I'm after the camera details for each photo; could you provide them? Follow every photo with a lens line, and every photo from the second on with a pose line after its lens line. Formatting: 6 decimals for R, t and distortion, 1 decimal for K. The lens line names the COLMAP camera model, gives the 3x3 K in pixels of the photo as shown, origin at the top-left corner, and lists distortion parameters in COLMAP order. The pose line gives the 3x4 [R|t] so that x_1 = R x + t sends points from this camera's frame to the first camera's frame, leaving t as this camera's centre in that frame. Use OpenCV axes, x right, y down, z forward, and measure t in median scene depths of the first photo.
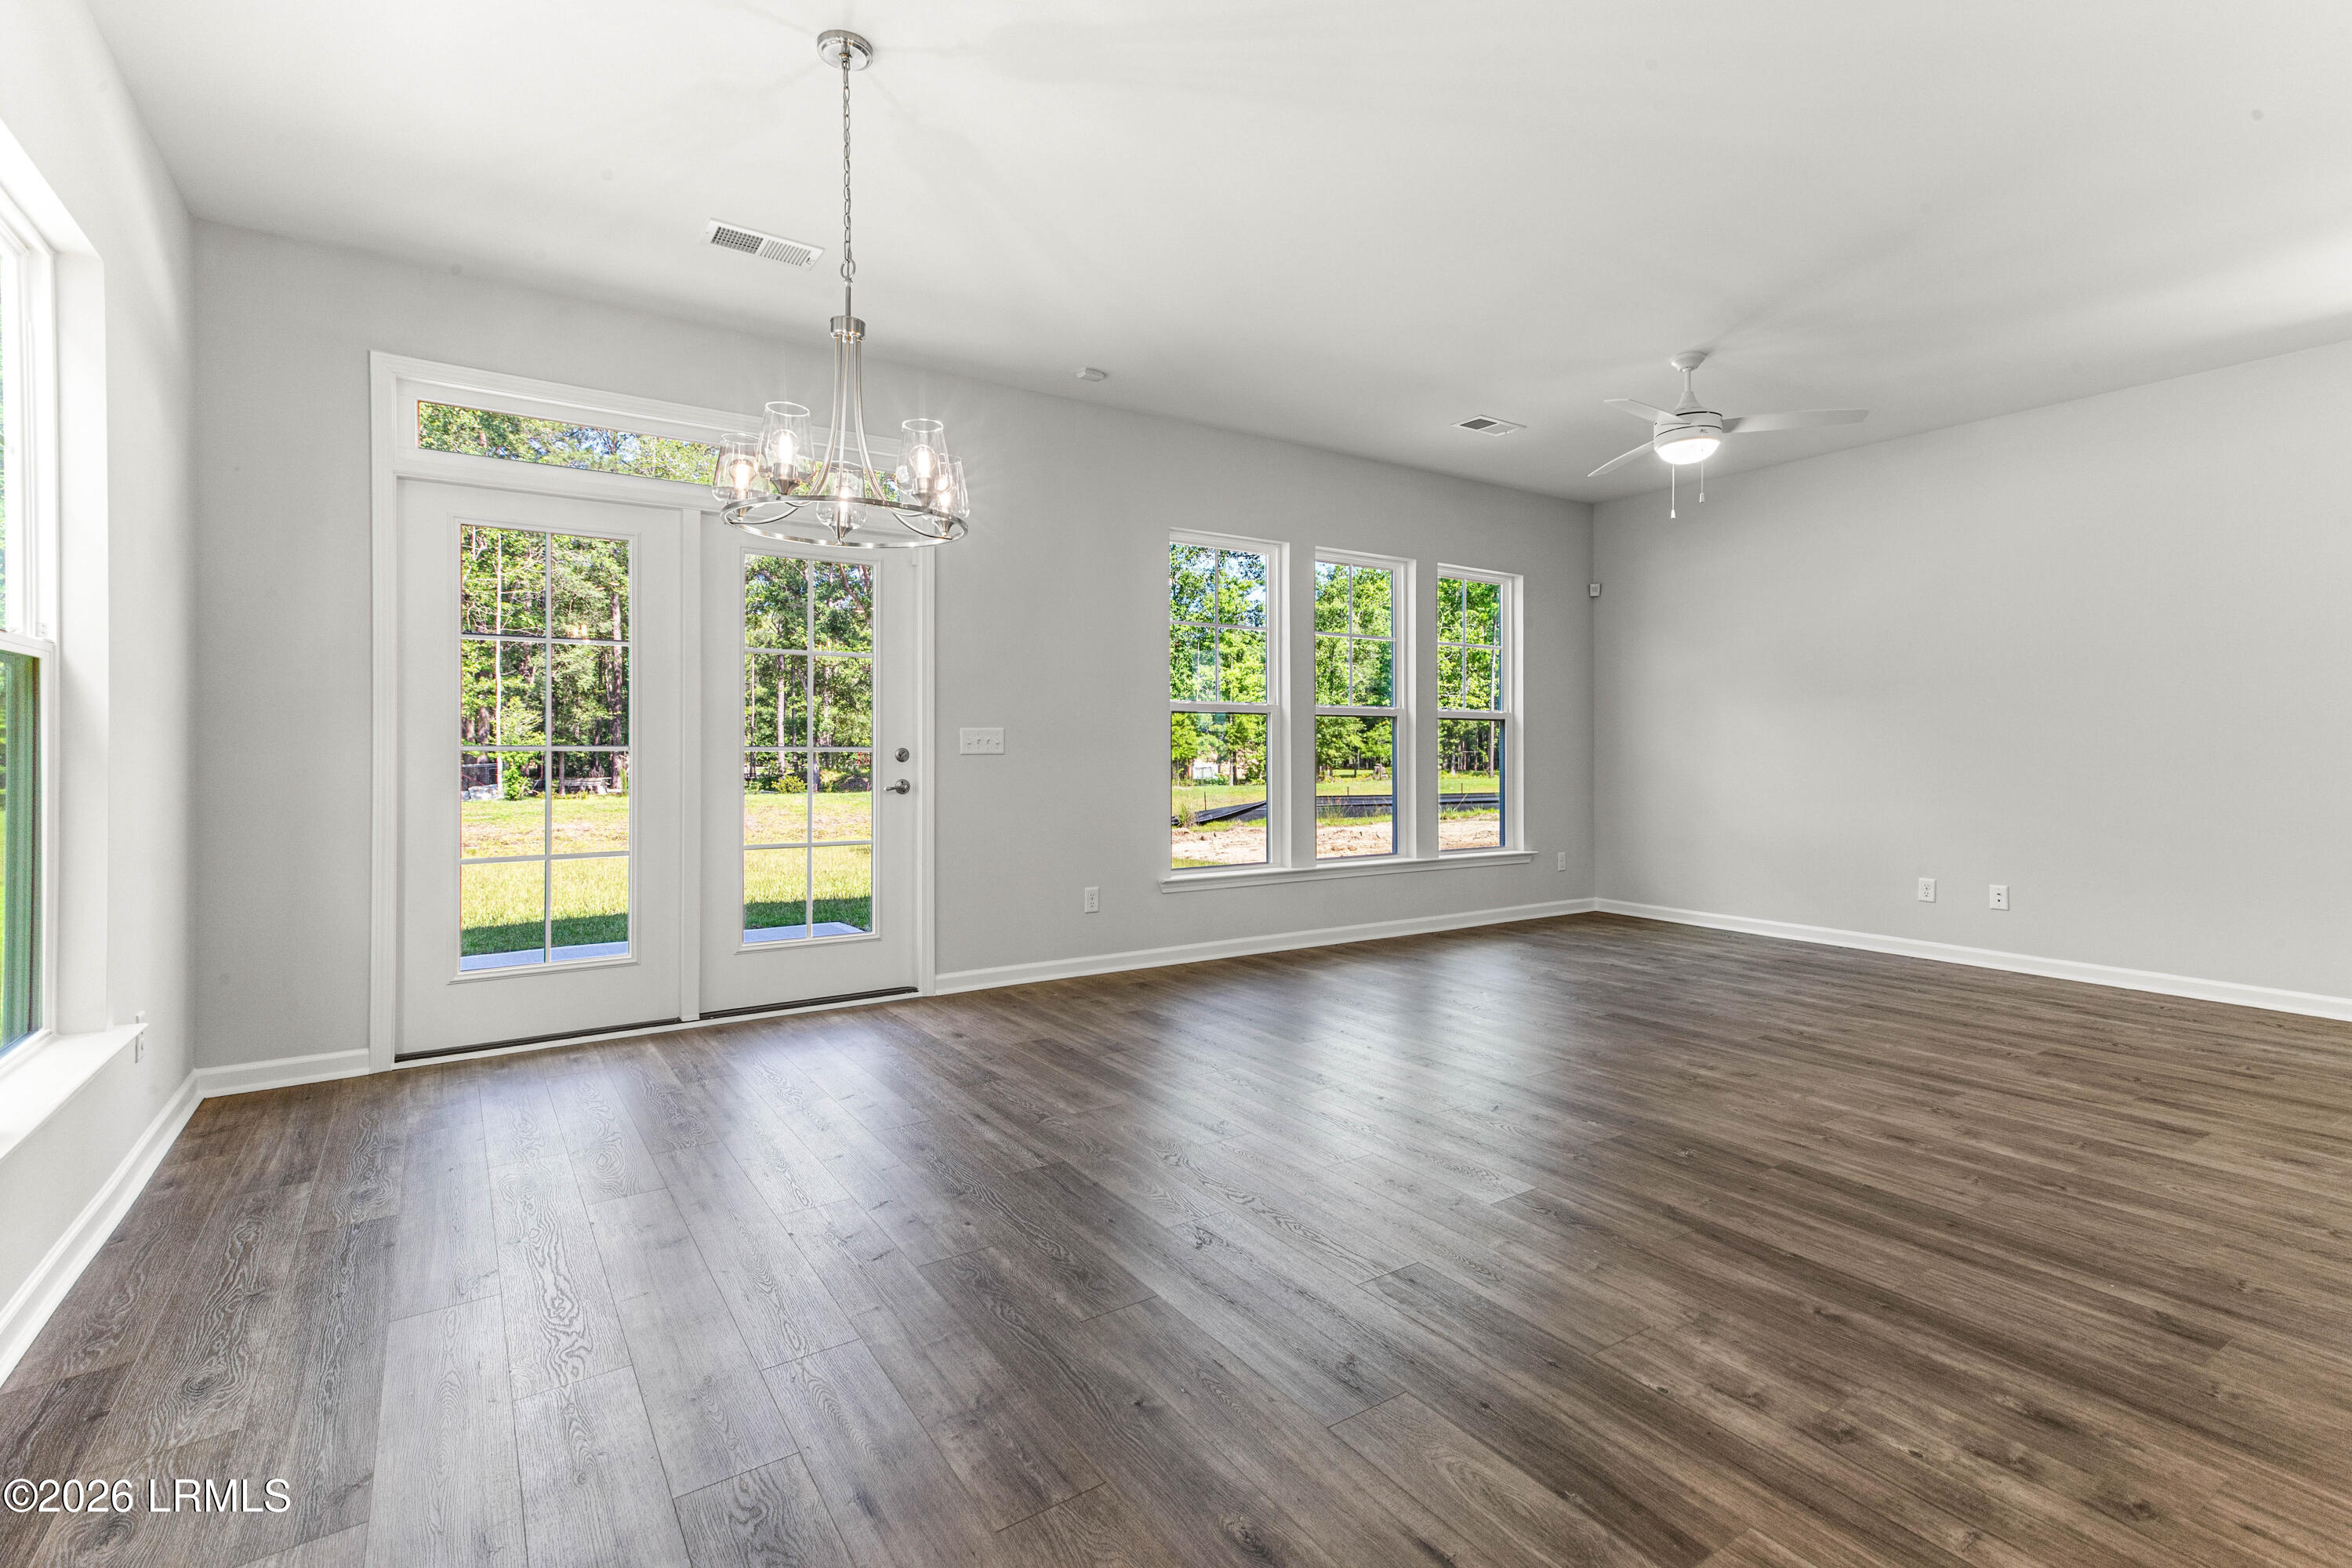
lens RADIAL K [[1088.4, 0, 1175.7], [0, 1088.4, 742.5], [0, 0, 1]] dist [0.026986, 0.000312]
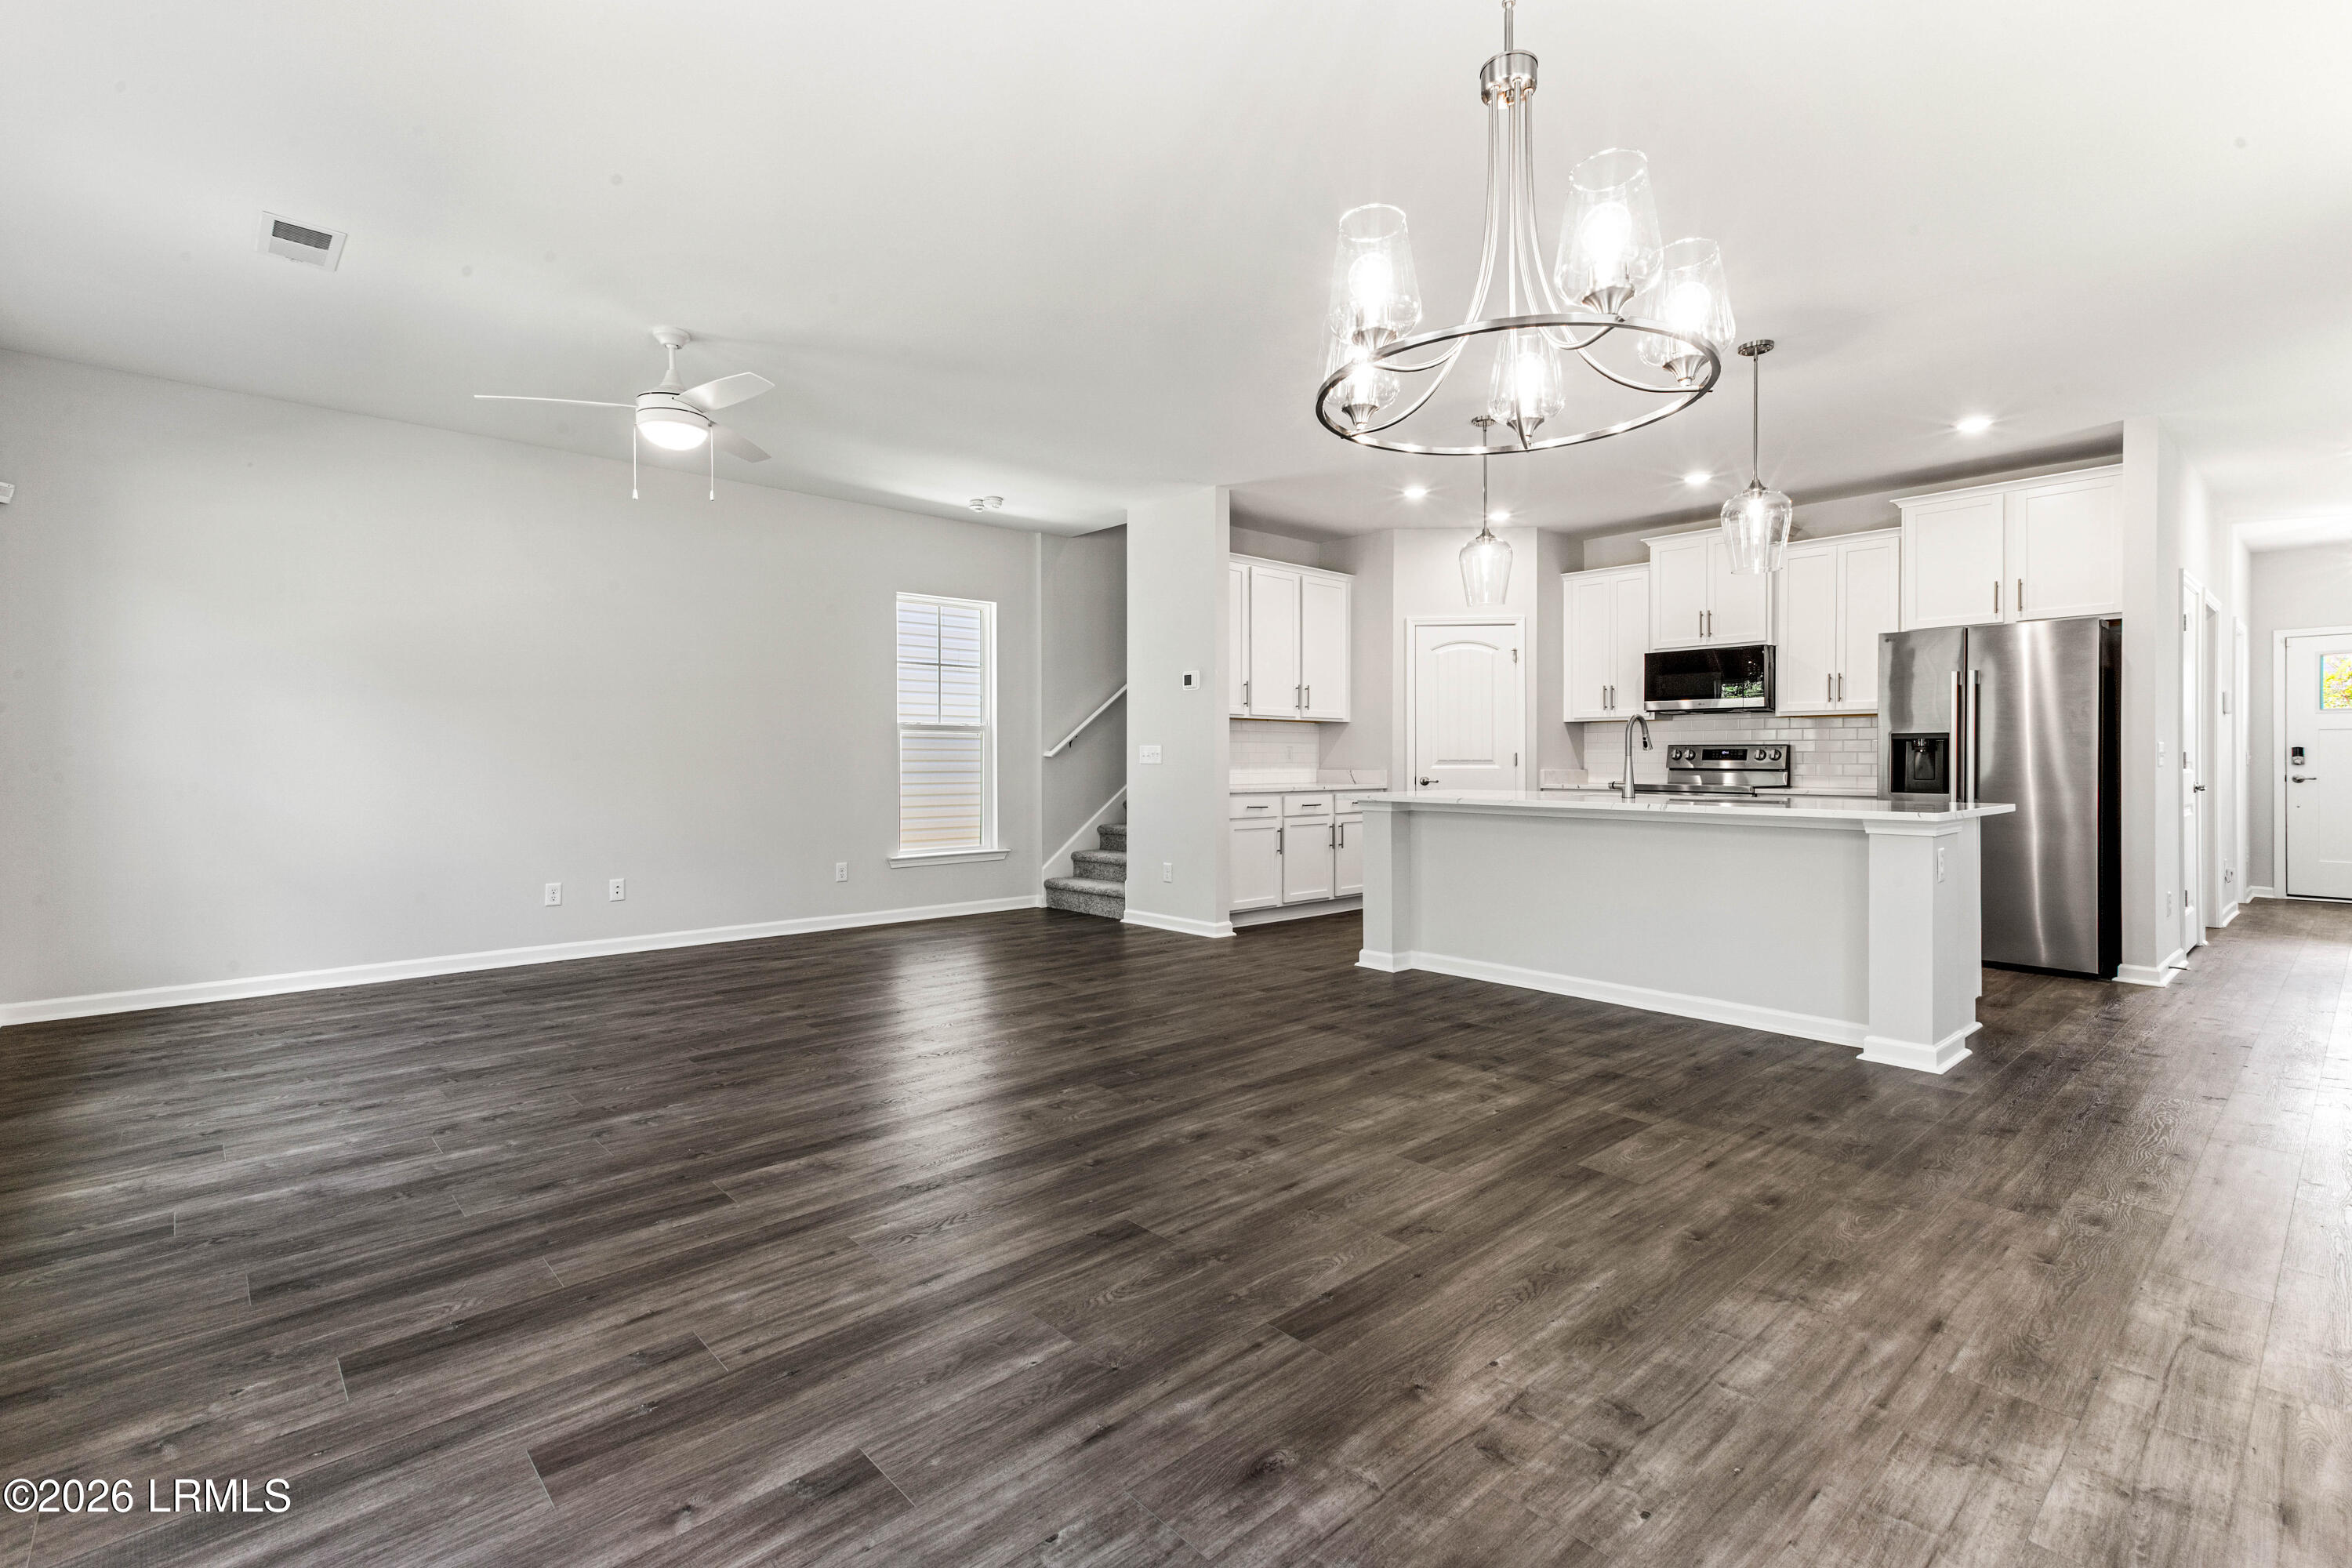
lens RADIAL K [[1049.8, 0, 1181.7], [0, 1049.8, 758.0], [0, 0, 1]] dist [0.022926, 0.000117]
pose [[-0.142459, -0.000632, 0.989800, -0.505299], [-0.007232, 0.999974, -0.000403, 0.003857], [-0.989774, -0.007215, -0.142460, 0.740617]]
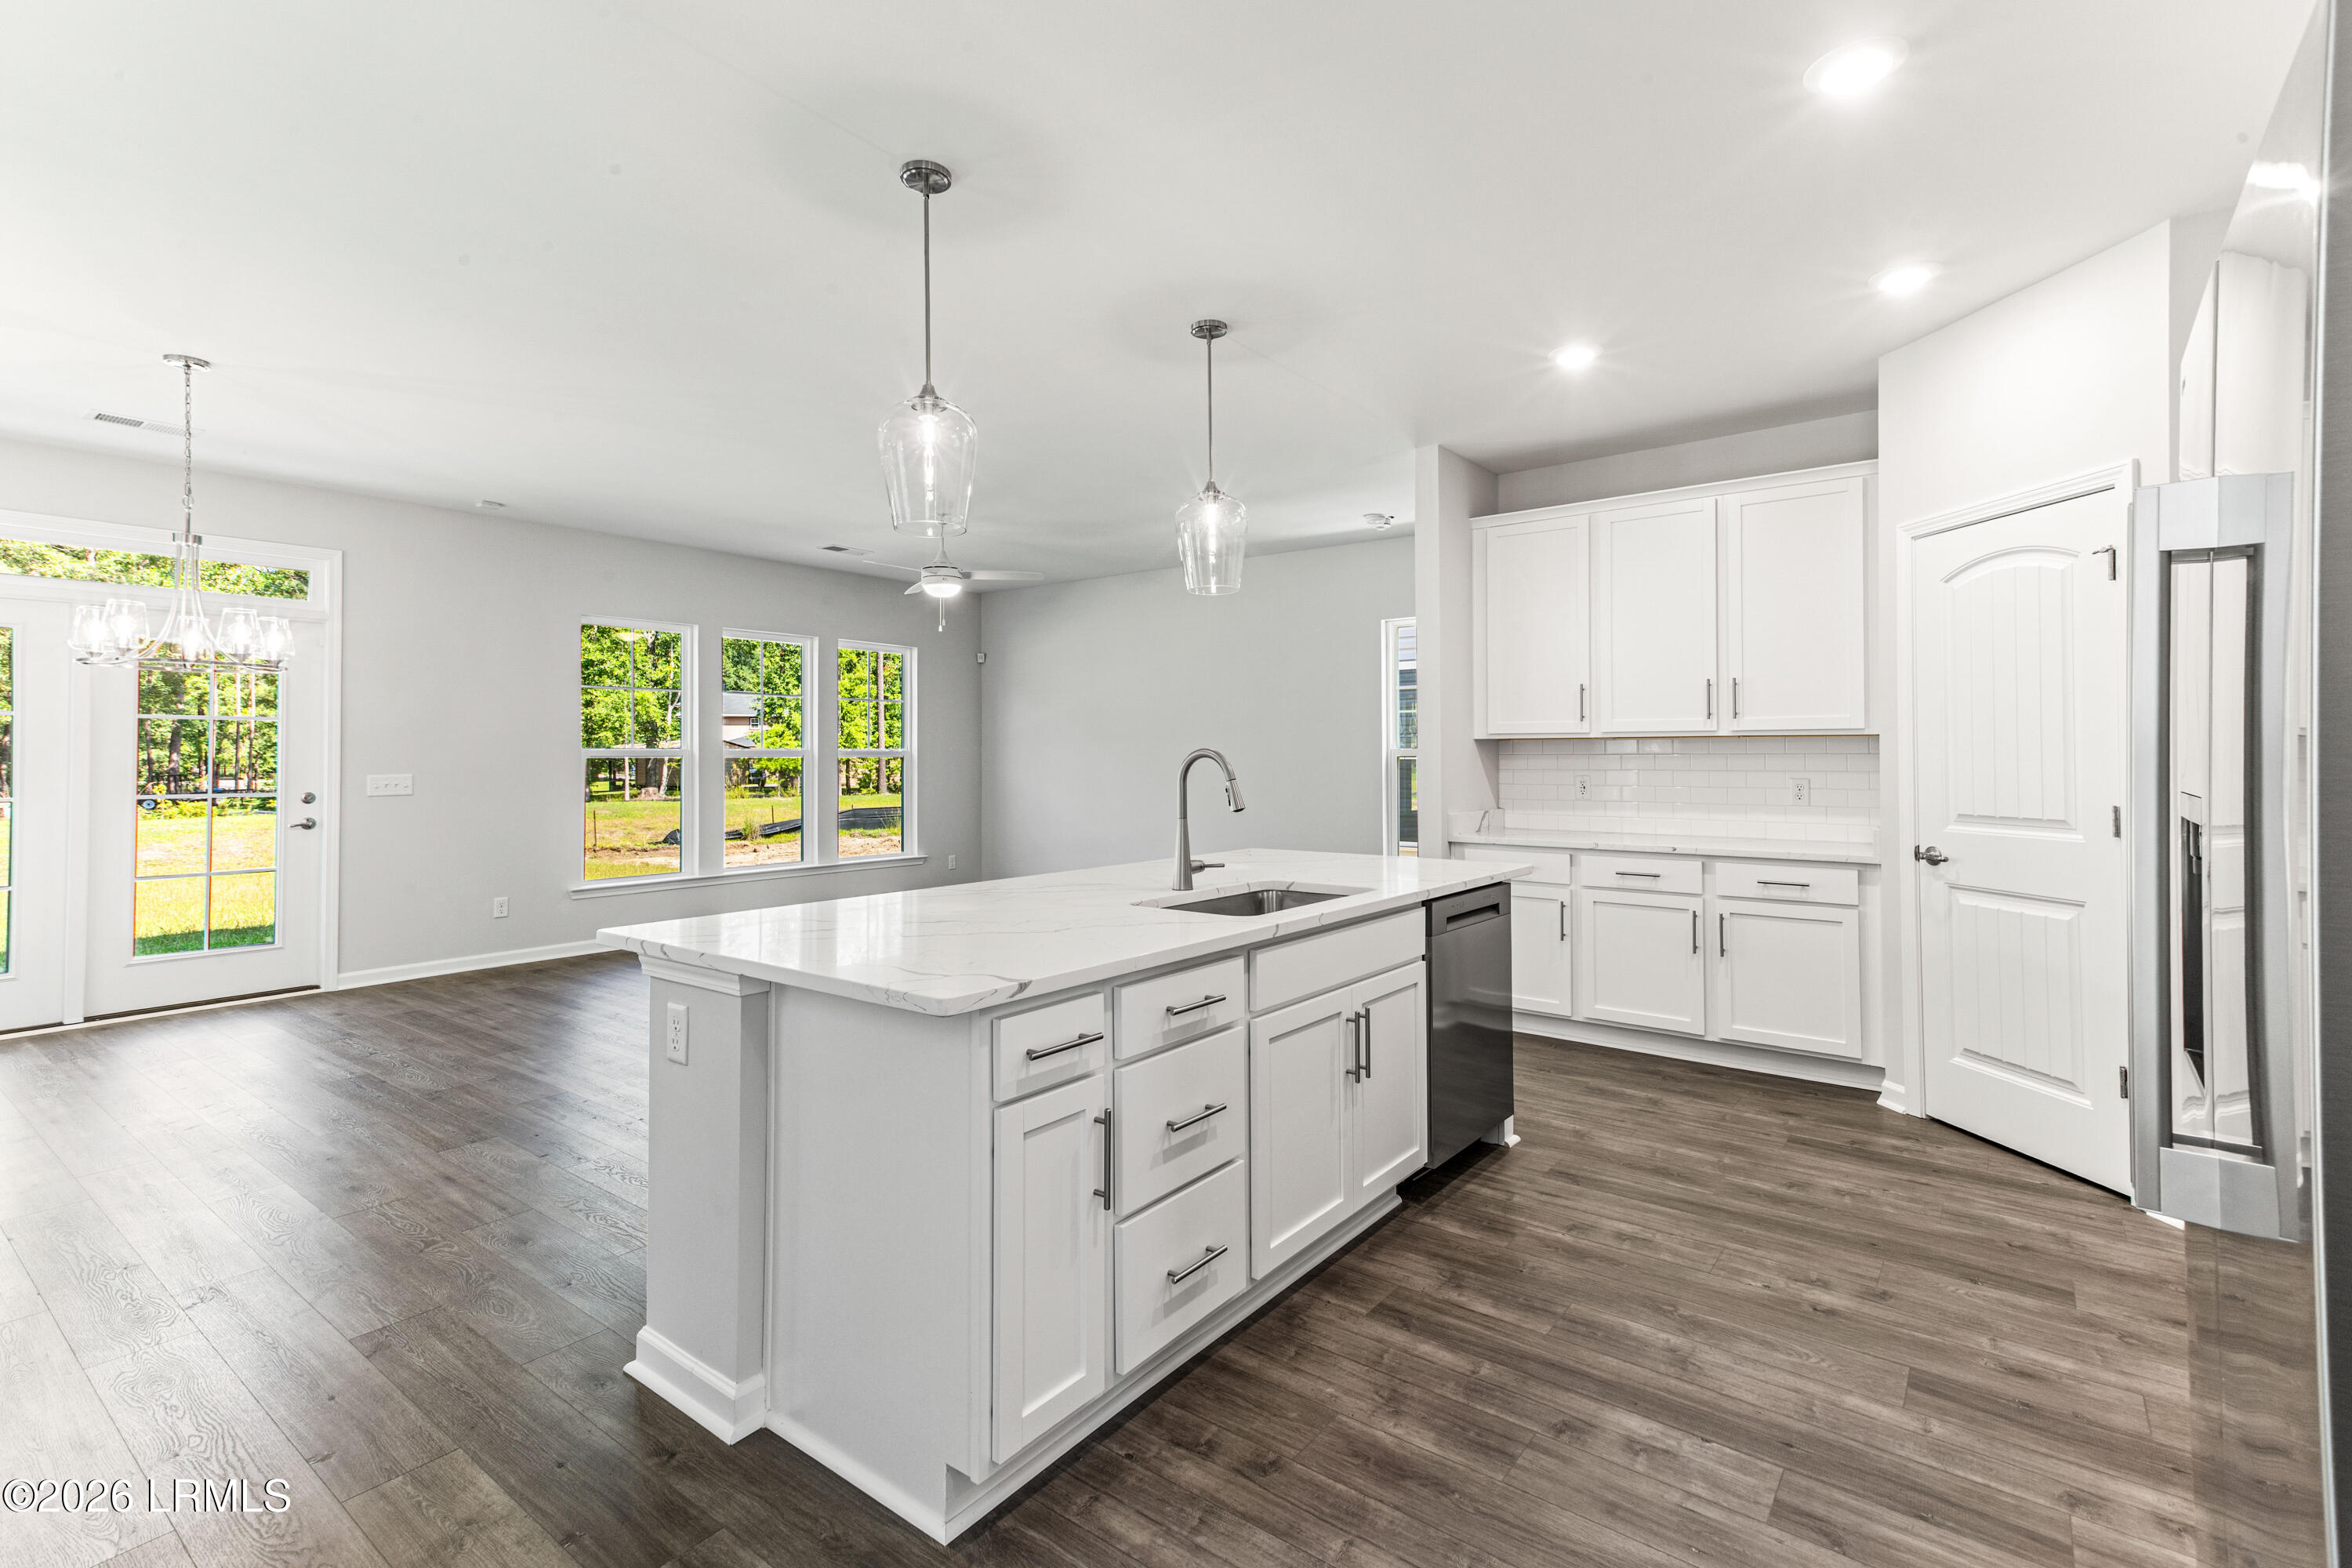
lens RADIAL K [[1079.2, 0, 1186.4], [0, 1079.2, 730.3], [0, 0, 1]] dist [0.024267, -0.000218]
pose [[0.946339, 0.003715, 0.323155, 0.321529], [0.001191, 0.999887, -0.014981, -0.050548], [-0.323174, 0.014562, 0.946228, -0.555422]]
